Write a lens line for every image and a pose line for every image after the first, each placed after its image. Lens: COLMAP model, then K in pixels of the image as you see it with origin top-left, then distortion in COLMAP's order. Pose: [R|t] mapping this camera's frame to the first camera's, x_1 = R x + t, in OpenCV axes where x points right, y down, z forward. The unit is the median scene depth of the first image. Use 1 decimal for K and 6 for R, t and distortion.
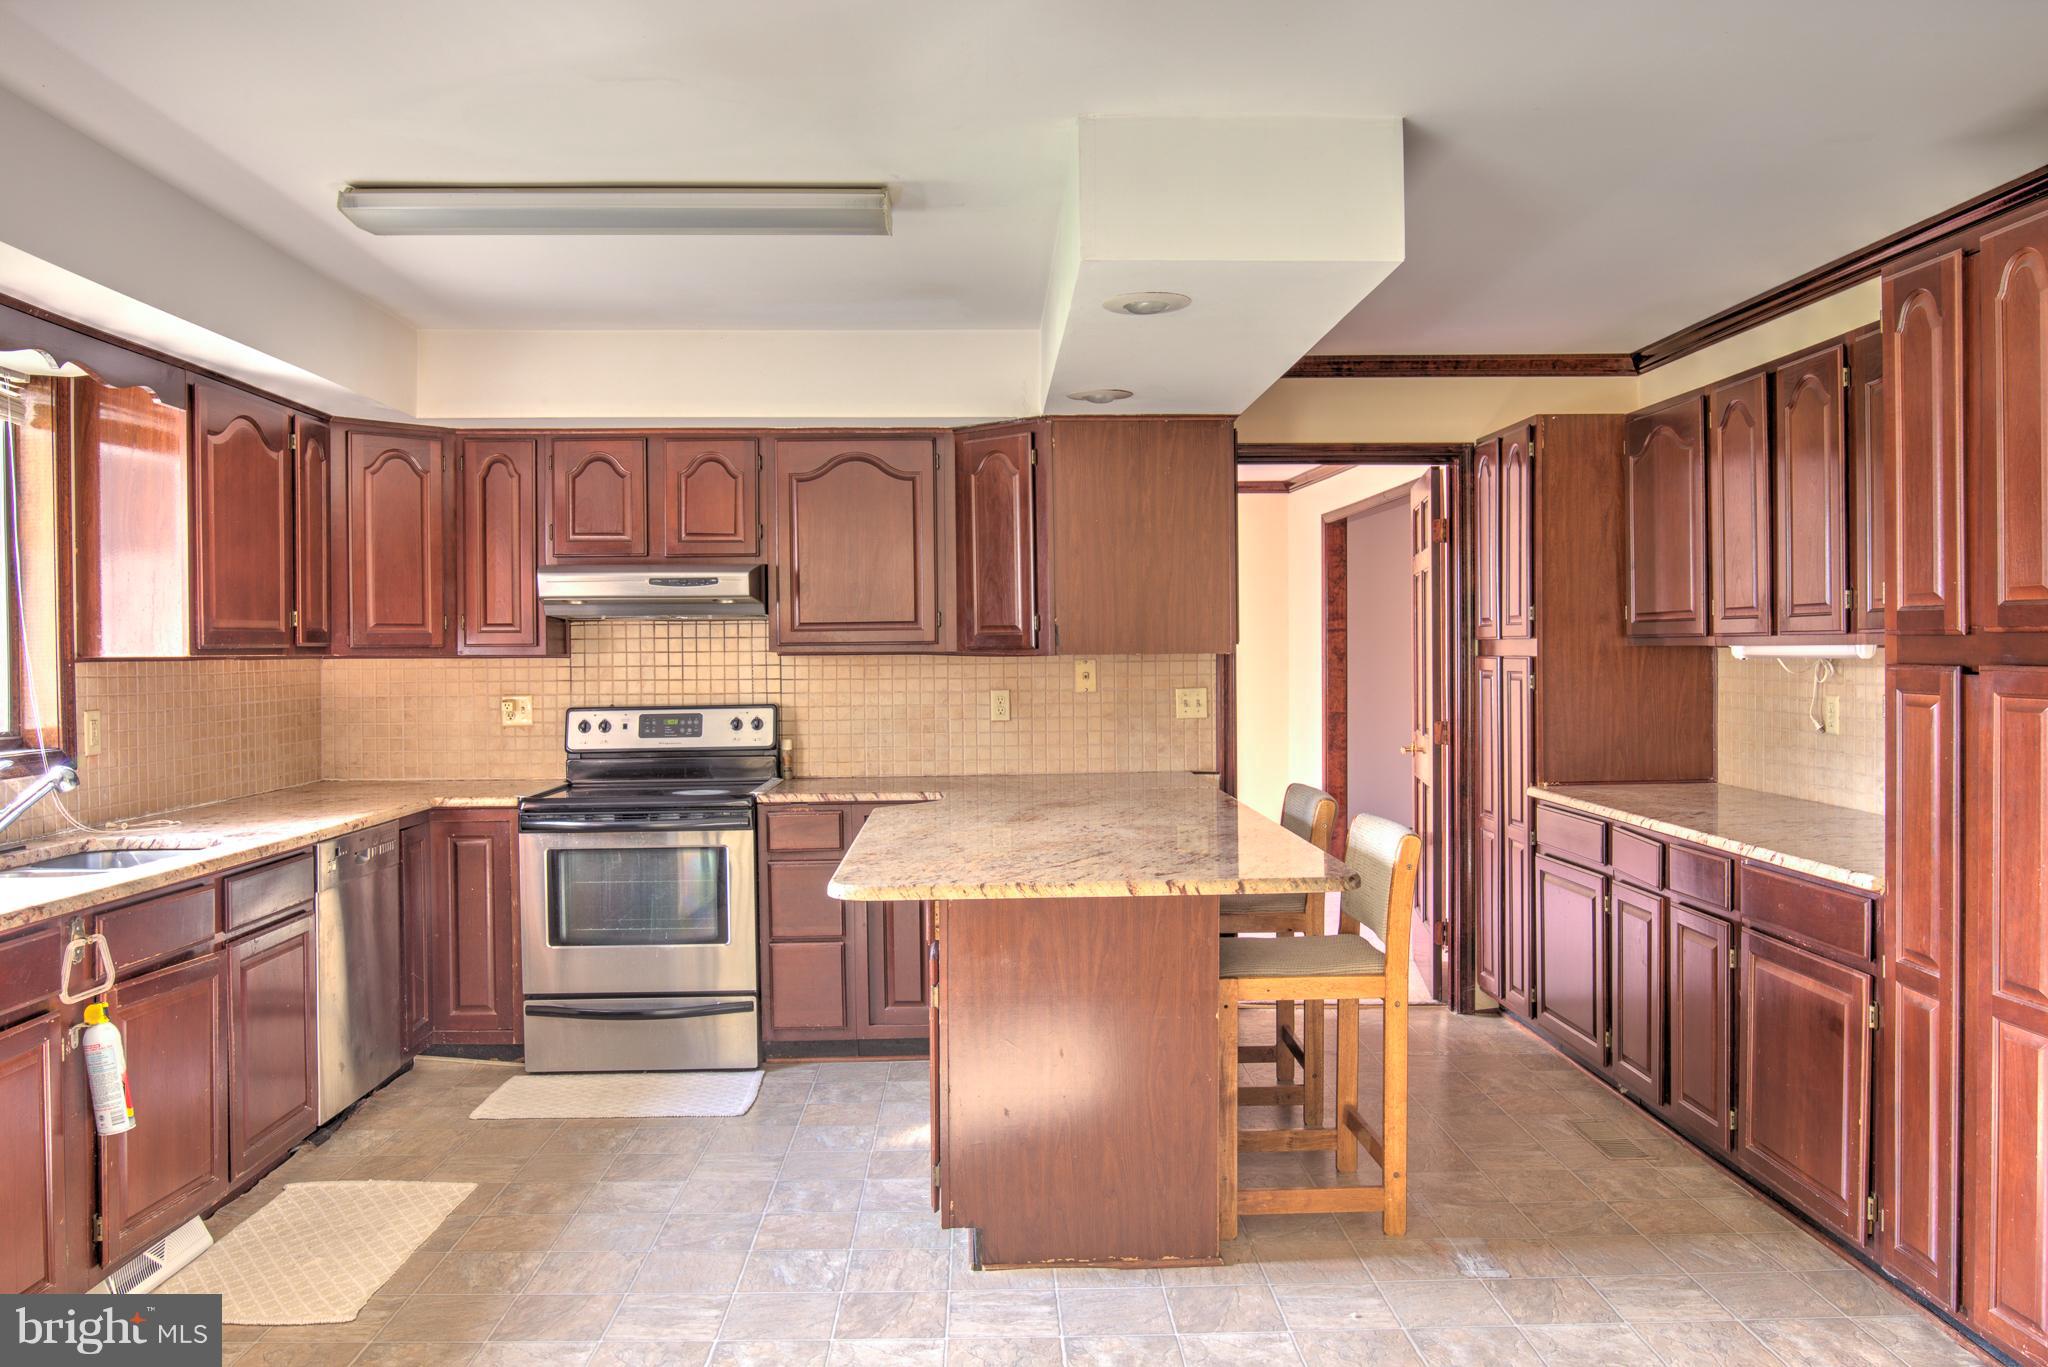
lens RADIAL K [[2238.2, 0, 1089.8], [0, 2238.2, 690.1], [0, 0, 1]] dist [-0.086069, 0.017639]
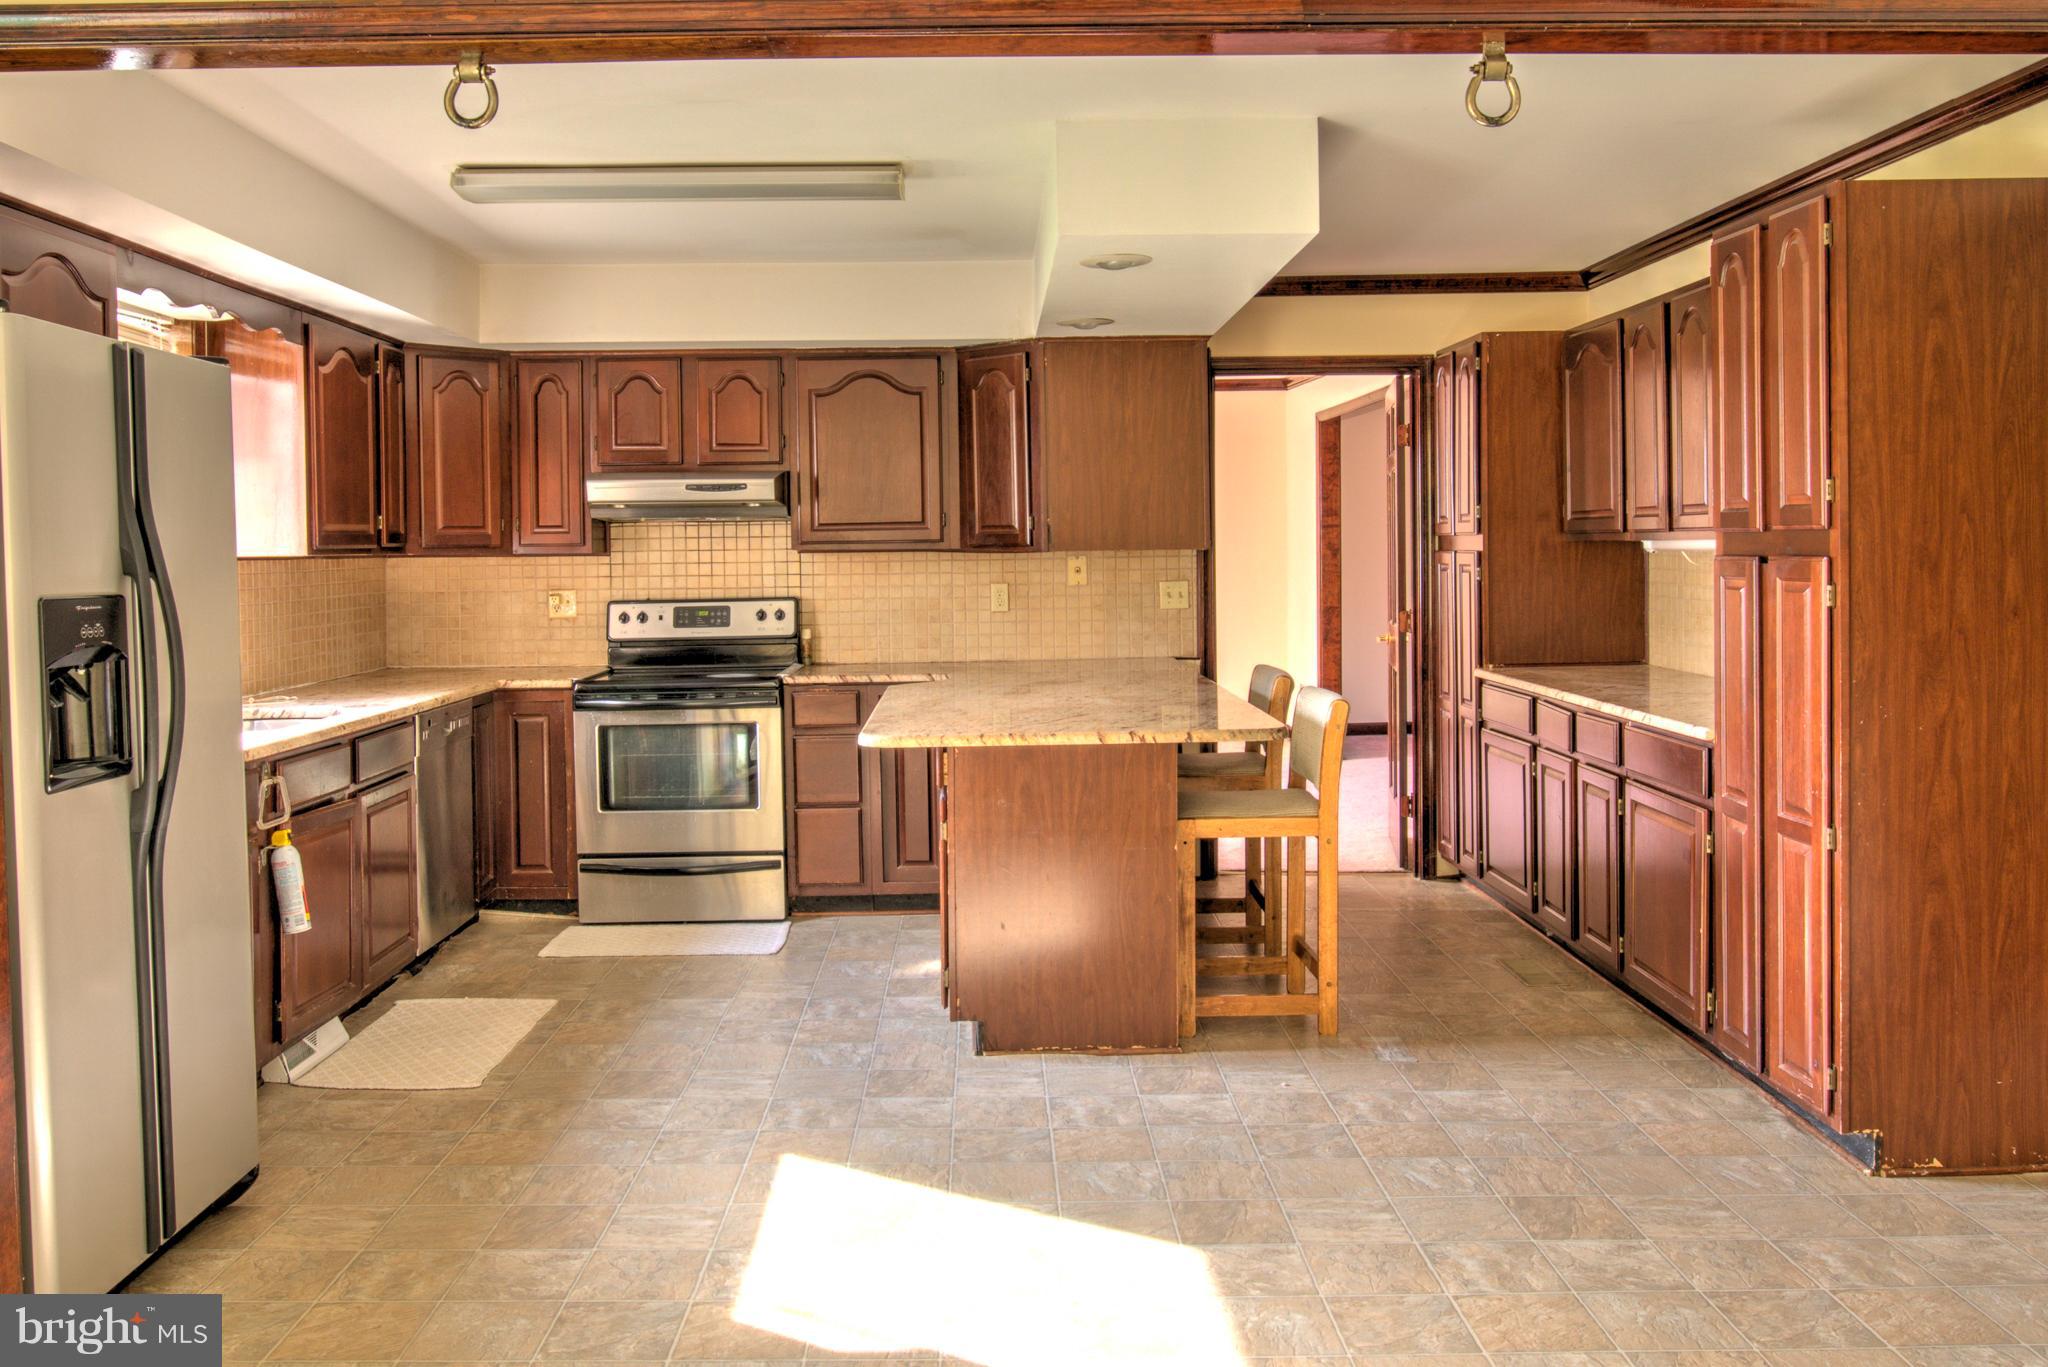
lens RADIAL K [[2993.6, 0, 890.1], [0, 2993.6, 685.0], [0, 0, 1]] dist [-0.085146, 0.556123]
pose [[0.996860, -0.001090, -0.079180, 0.024173], [0.003321, 0.999601, 0.028045, 0.008907], [0.079118, -0.028220, 0.996466, -0.500428]]
